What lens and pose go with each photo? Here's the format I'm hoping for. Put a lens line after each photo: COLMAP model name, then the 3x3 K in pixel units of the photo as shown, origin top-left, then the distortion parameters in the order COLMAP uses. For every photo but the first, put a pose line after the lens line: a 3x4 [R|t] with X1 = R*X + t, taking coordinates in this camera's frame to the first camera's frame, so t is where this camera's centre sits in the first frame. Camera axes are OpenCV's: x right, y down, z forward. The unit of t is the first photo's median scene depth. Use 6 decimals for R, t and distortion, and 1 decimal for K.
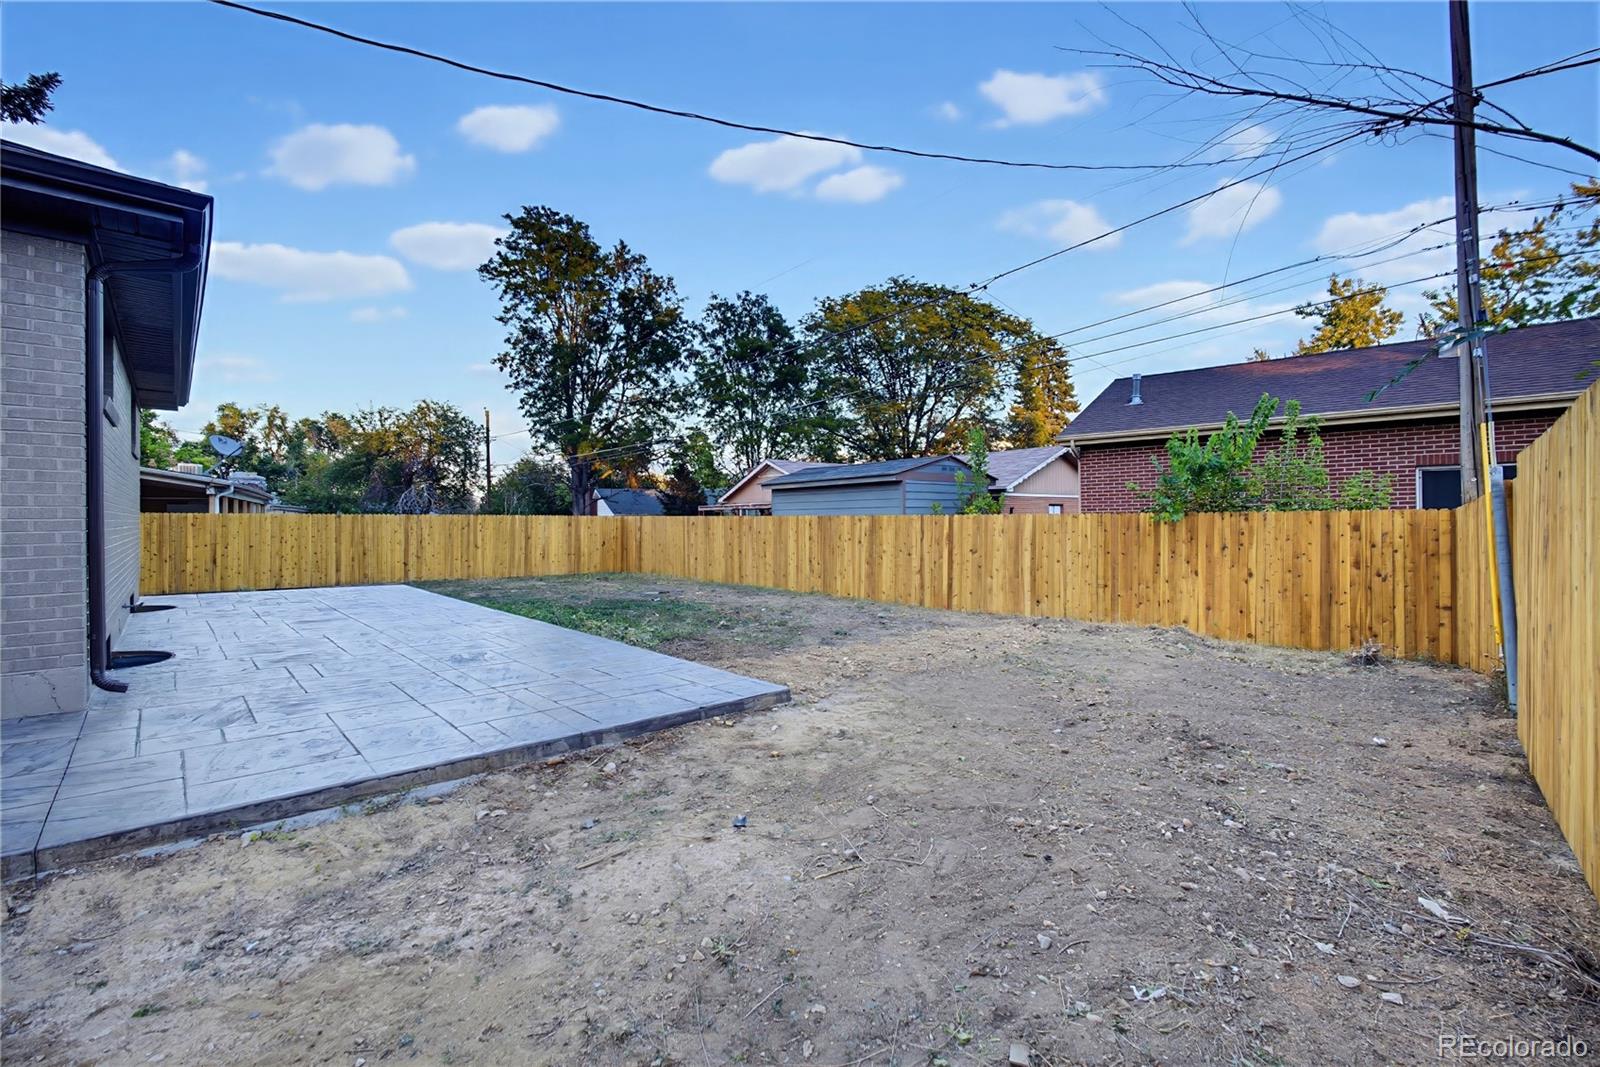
lens RADIAL K [[697.8, 0, 799.5], [0, 697.8, 525.3], [0, 0, 1]] dist [-0.002121, -0.000213]
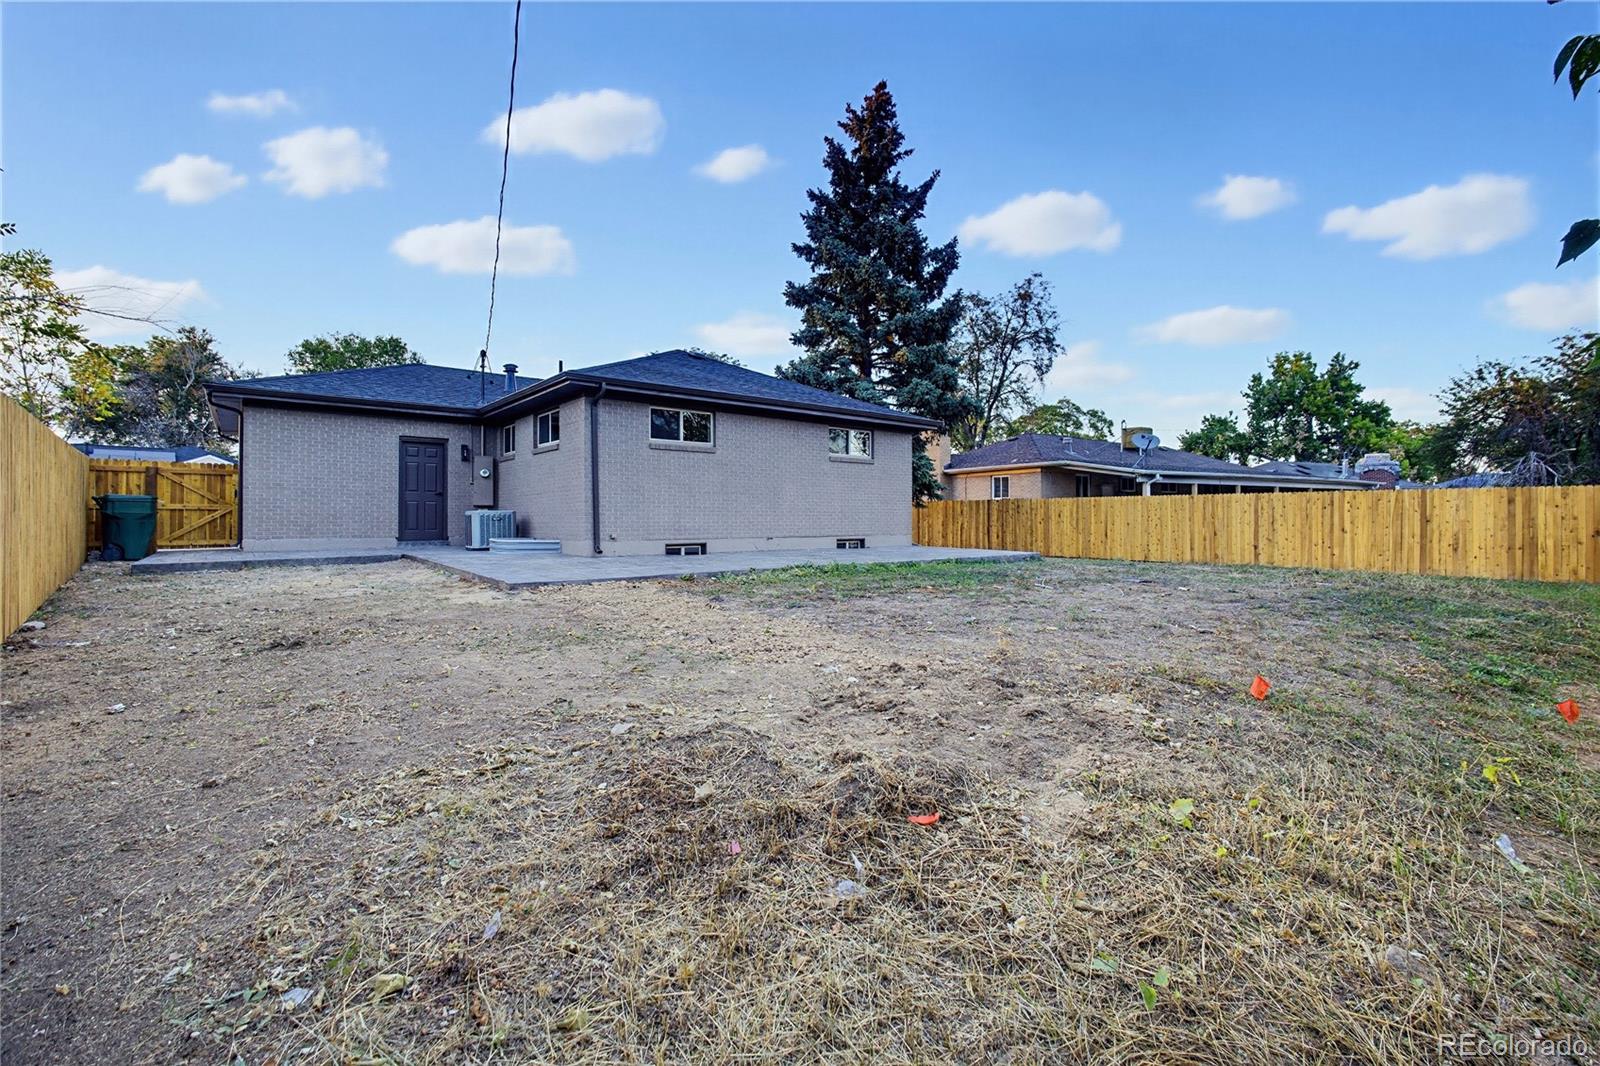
lens RADIAL K [[697.8, 0, 799.8], [0, 697.8, 522.0], [0, 0, 1]] dist [-0.002121, -0.000213]
pose [[-0.064392, 0.009312, -0.997881, 0.376308], [-0.000427, 0.999956, 0.009359, 0.013562], [0.997925, 0.001028, -0.064385, 0.436995]]
